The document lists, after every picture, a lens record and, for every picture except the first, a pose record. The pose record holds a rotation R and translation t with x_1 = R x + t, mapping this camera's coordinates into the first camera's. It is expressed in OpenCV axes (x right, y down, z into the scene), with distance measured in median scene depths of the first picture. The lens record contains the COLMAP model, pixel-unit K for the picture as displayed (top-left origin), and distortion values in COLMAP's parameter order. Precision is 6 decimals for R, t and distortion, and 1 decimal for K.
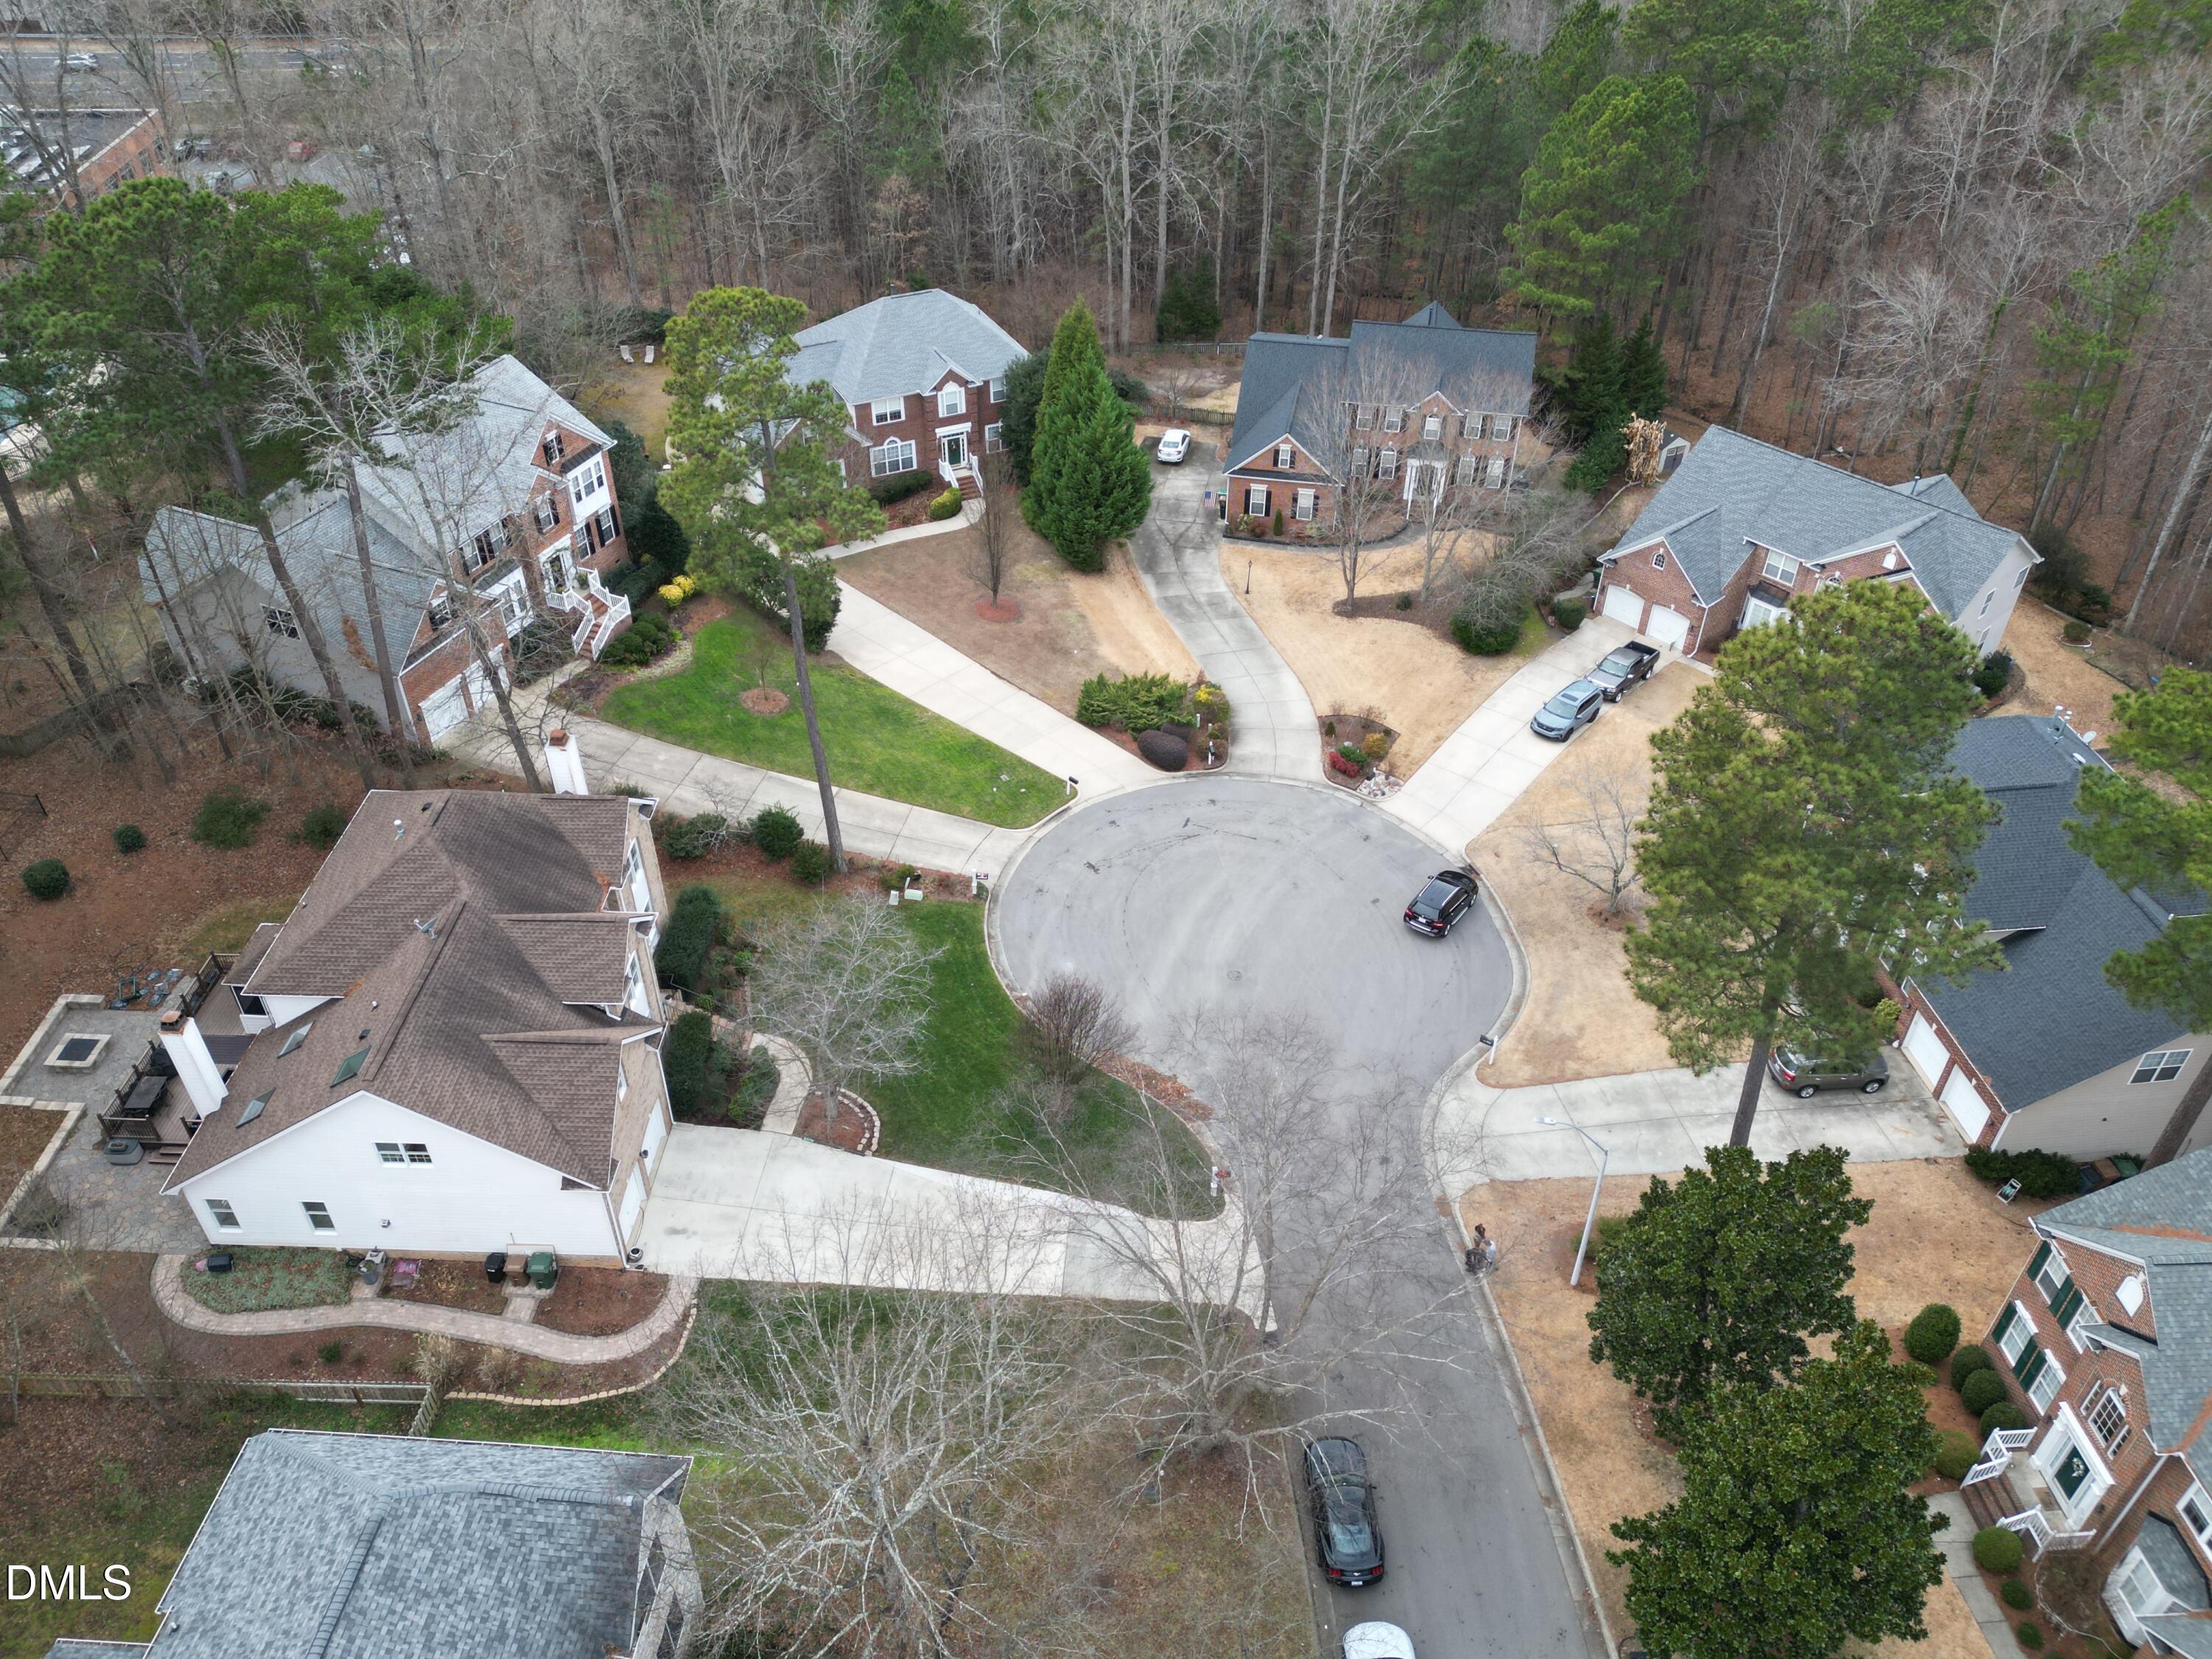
lens RADIAL K [[1650.3, 0, 1111.4], [0, 1650.3, 830.2], [0, 0, 1]] dist [0.043933, -0.023309]
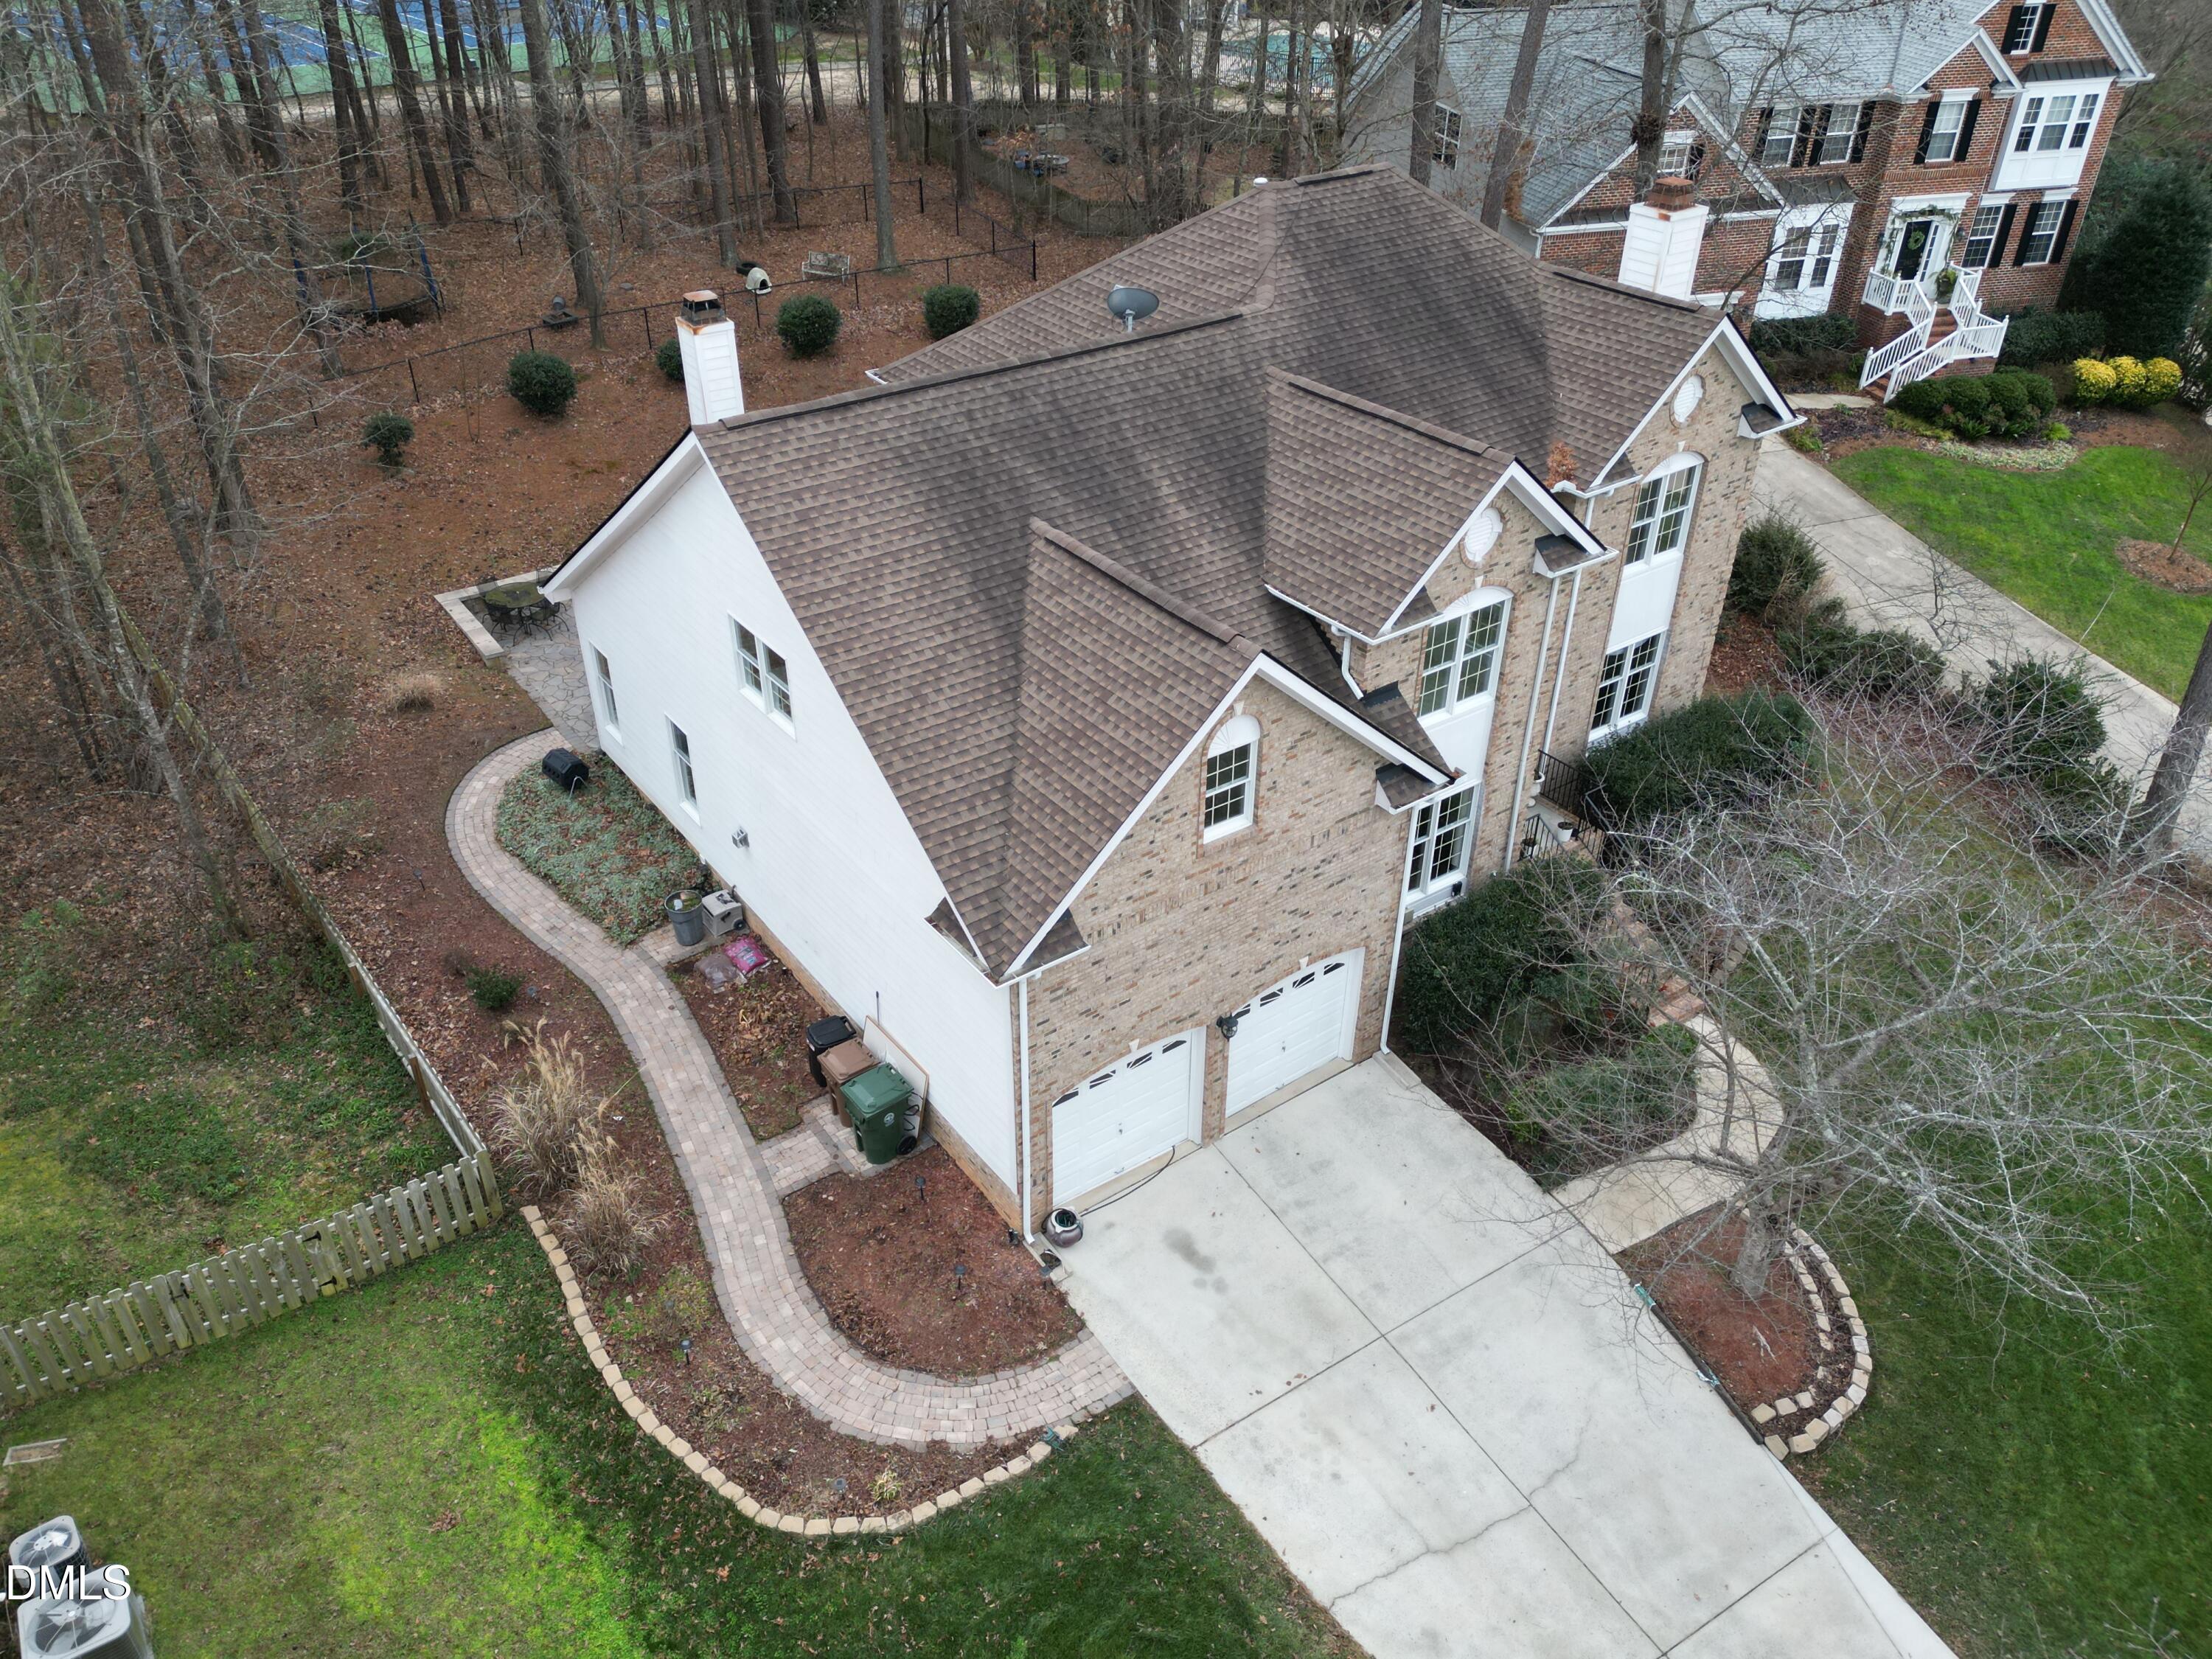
lens RADIAL K [[1650.3, 0, 1114.2], [0, 1650.3, 824.4], [0, 0, 1]] dist [0.043933, -0.023309]
pose [[0.618954, 0.431523, -0.656265, -0.064892], [-0.494545, 0.863242, 0.101191, 0.121071], [0.610181, 0.261919, 0.747715, 0.643928]]
